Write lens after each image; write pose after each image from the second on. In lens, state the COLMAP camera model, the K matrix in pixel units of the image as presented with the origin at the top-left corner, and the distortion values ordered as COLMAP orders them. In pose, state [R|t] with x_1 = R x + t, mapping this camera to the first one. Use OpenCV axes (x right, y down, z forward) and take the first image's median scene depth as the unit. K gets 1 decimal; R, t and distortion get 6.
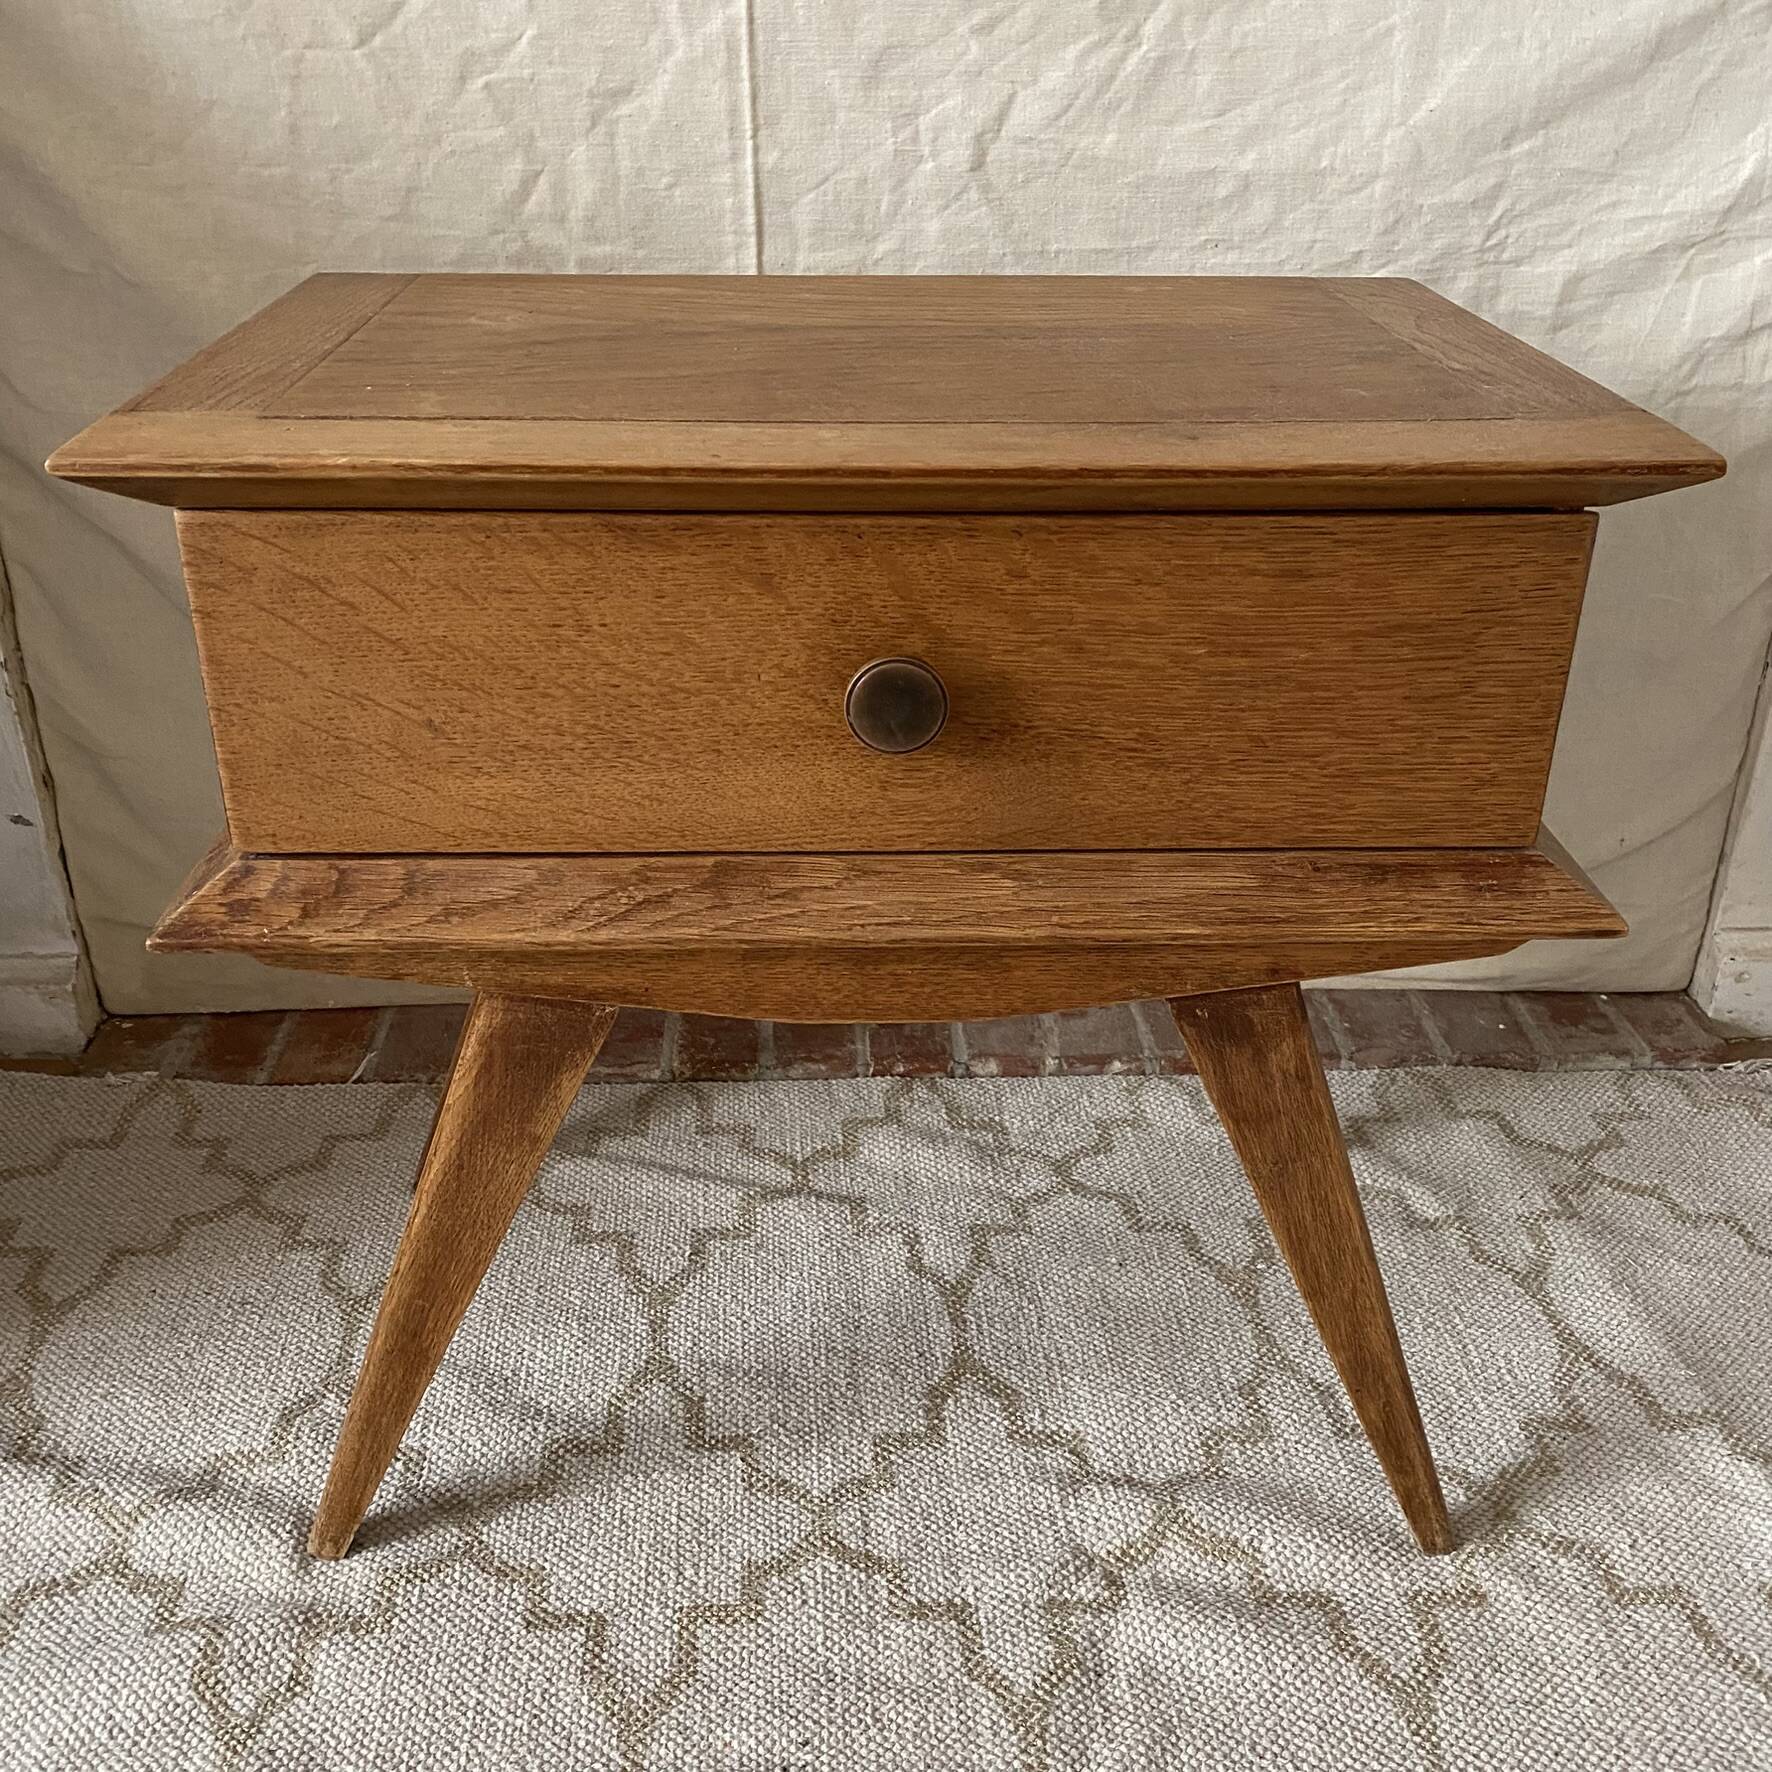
lens RADIAL K [[1818.0, 0, 877.9], [0, 1818.0, 878.0], [0, 0, 1]] dist [0.007990, 0.000000]
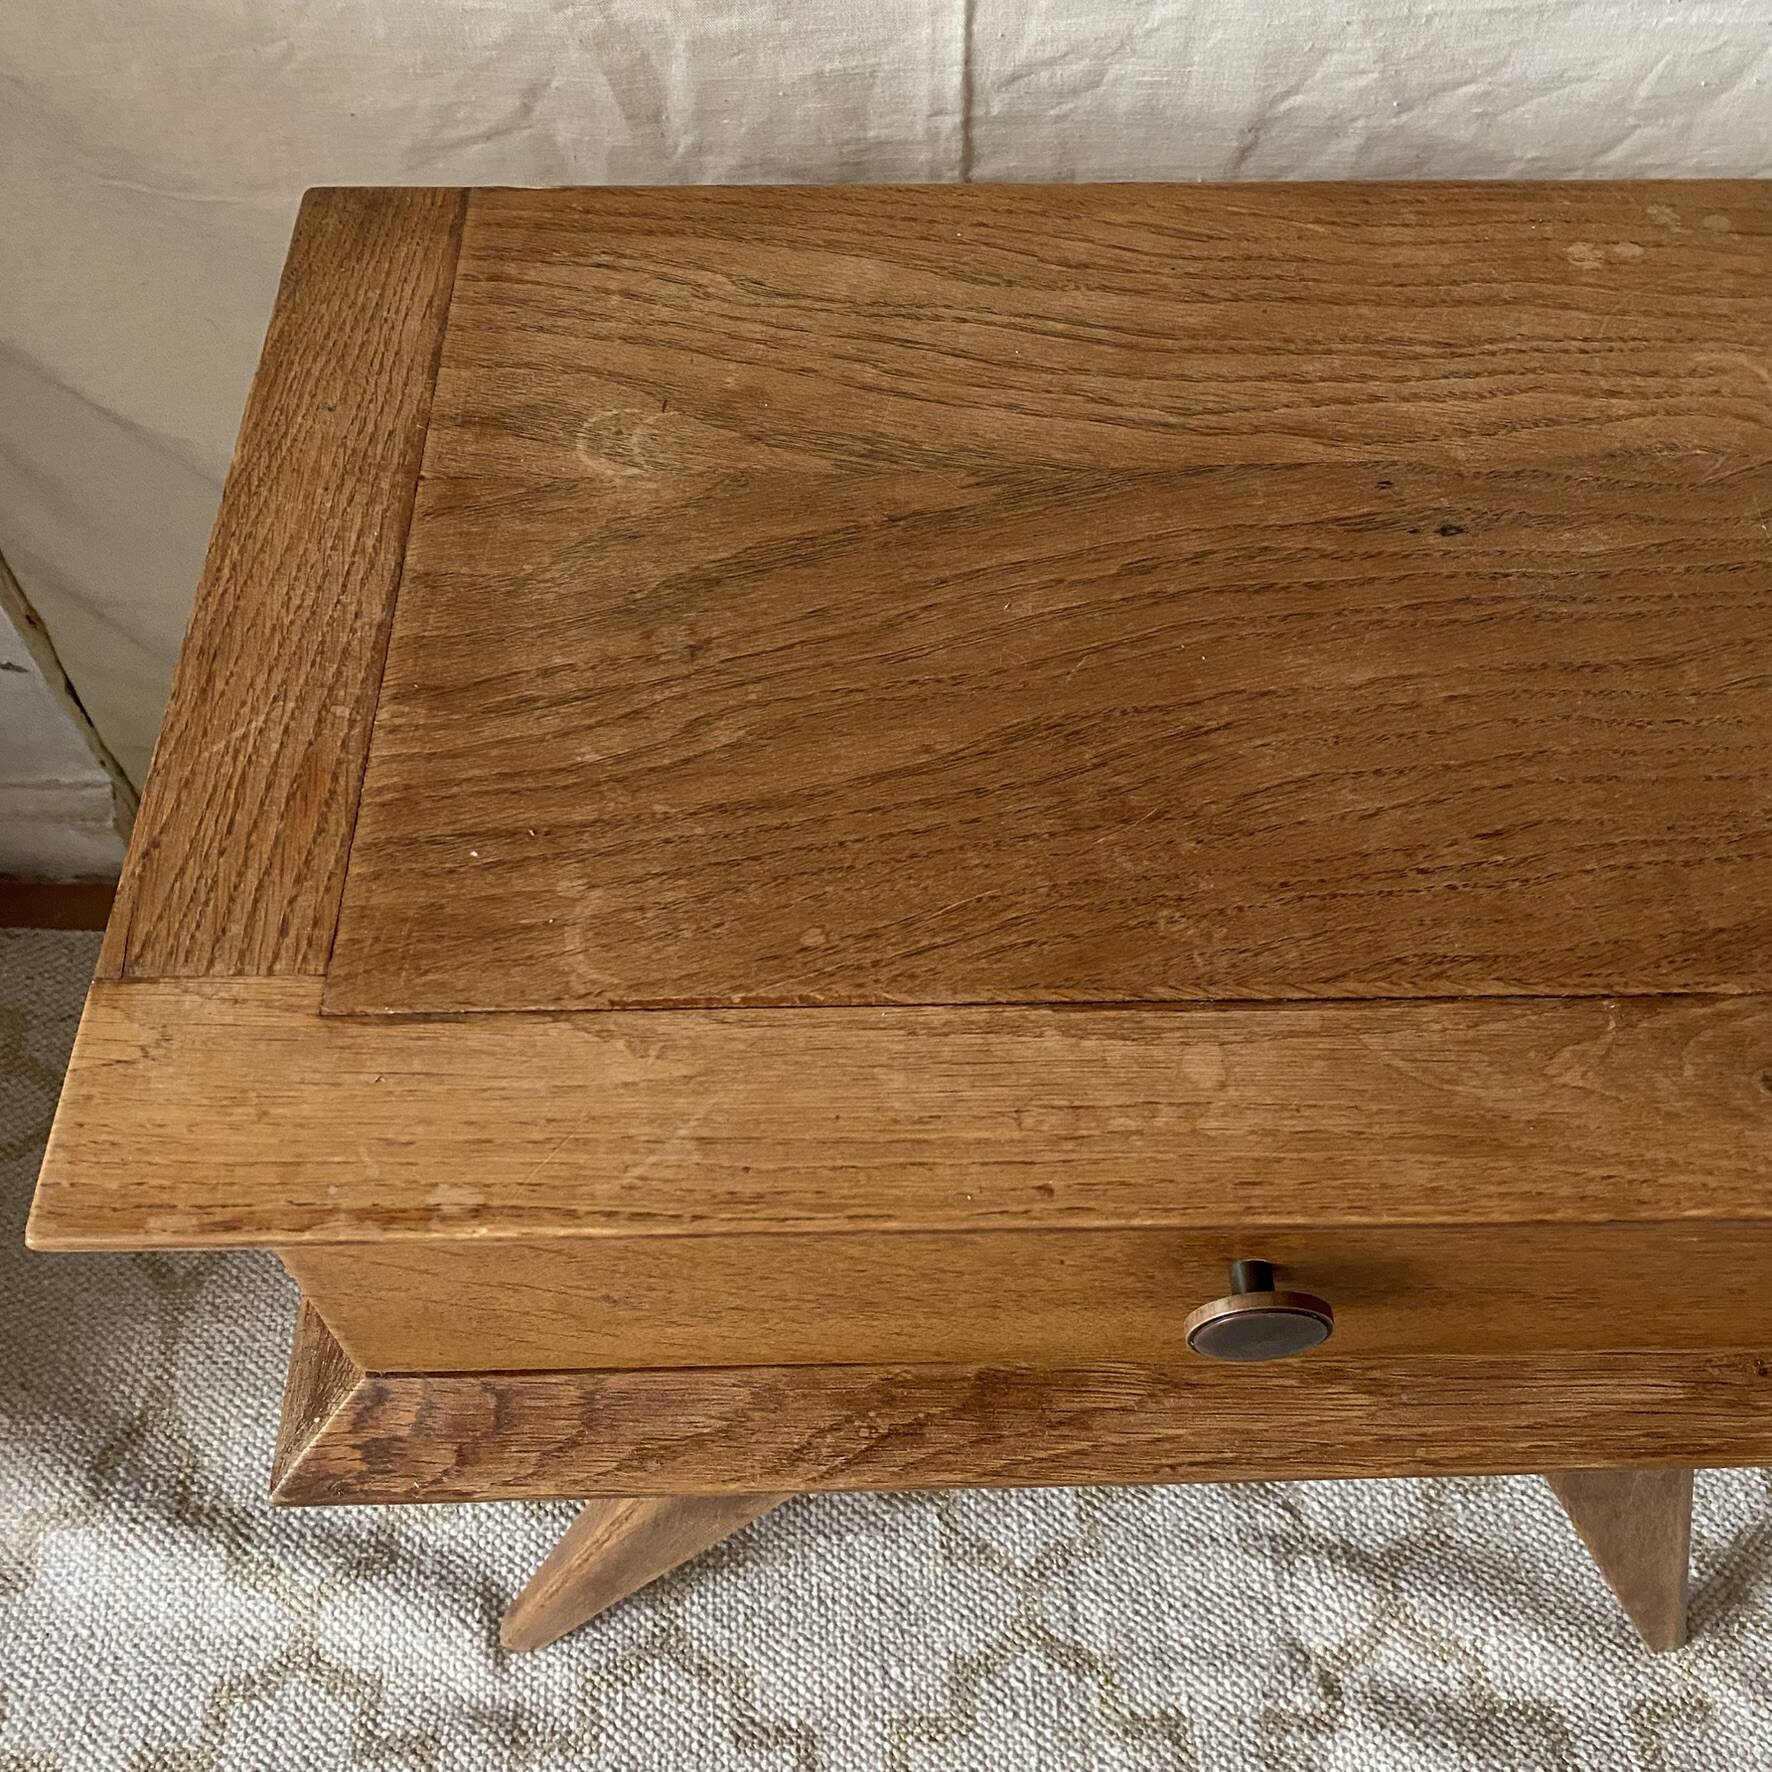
lens RADIAL K [[1818.0, 0, 900.2], [0, 1818.0, 900.1], [0, 0, 1]] dist [0.007990, 0.000000]
pose [[0.999940, 0.008669, -0.006682, -0.095534], [-0.004426, 0.878619, 0.477504, -0.437105], [0.010011, -0.477446, 0.878604, 0.331451]]
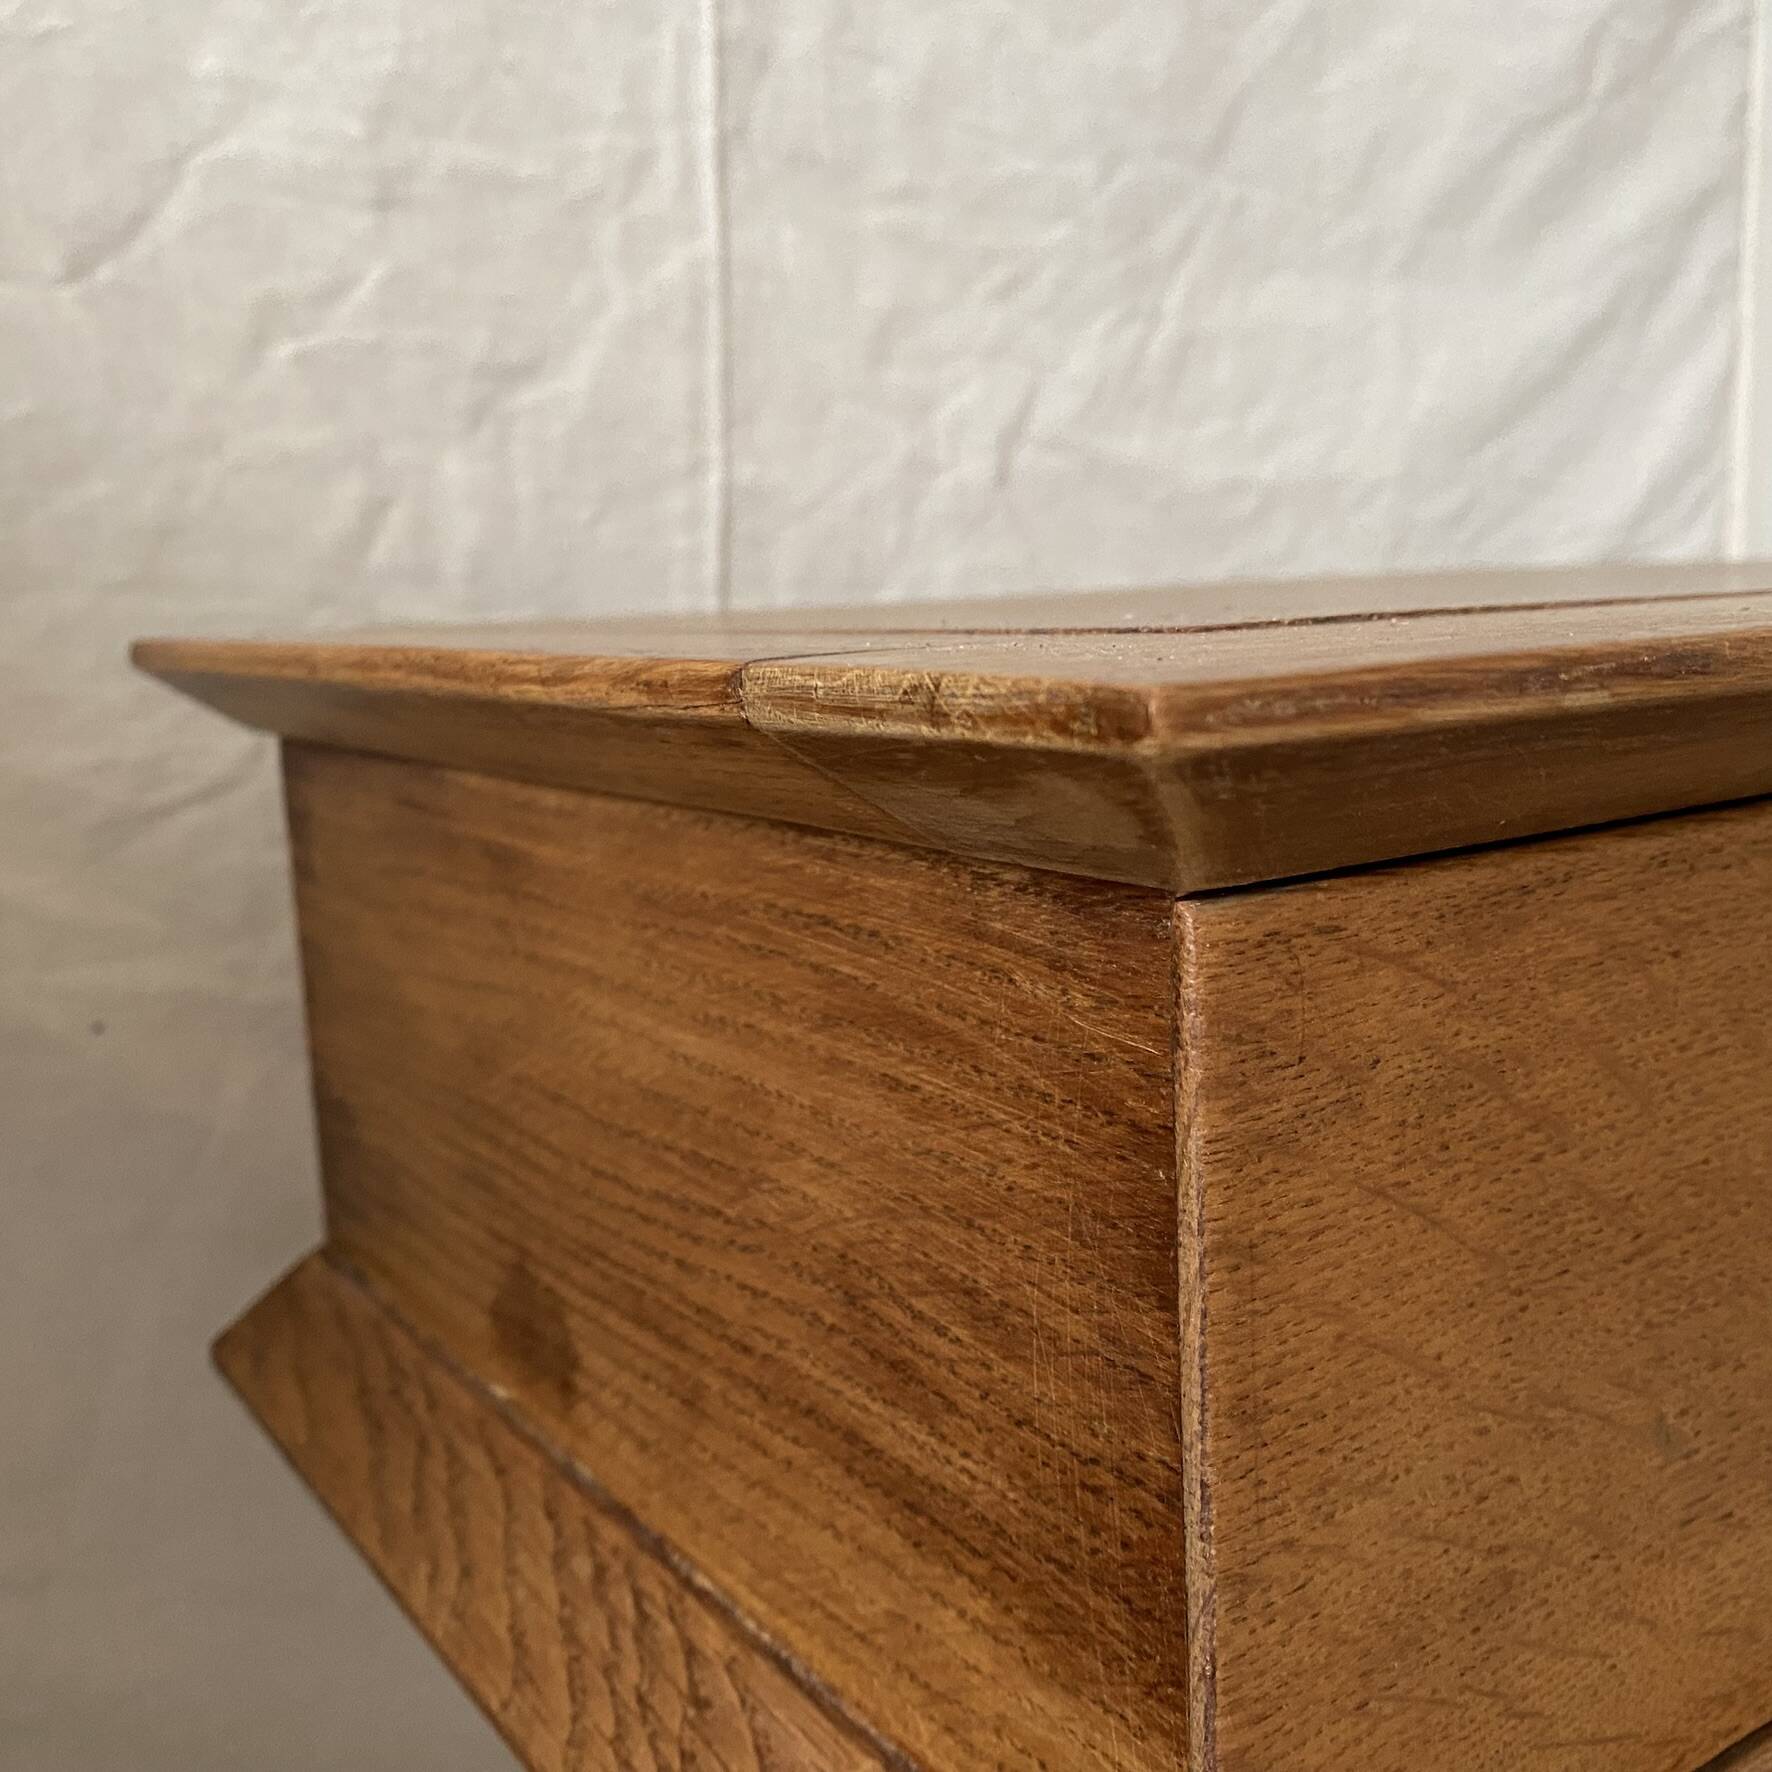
lens RADIAL K [[1818.0, 0, 880.9], [0, 1818.0, 852.5], [0, 0, 1]] dist [0.007990, 0.000000]
pose [[0.846238, -0.125298, 0.517862, -0.412920], [0.288408, 0.924970, -0.247490, -0.109447], [-0.447997, 0.358792, 0.818882, 0.561898]]
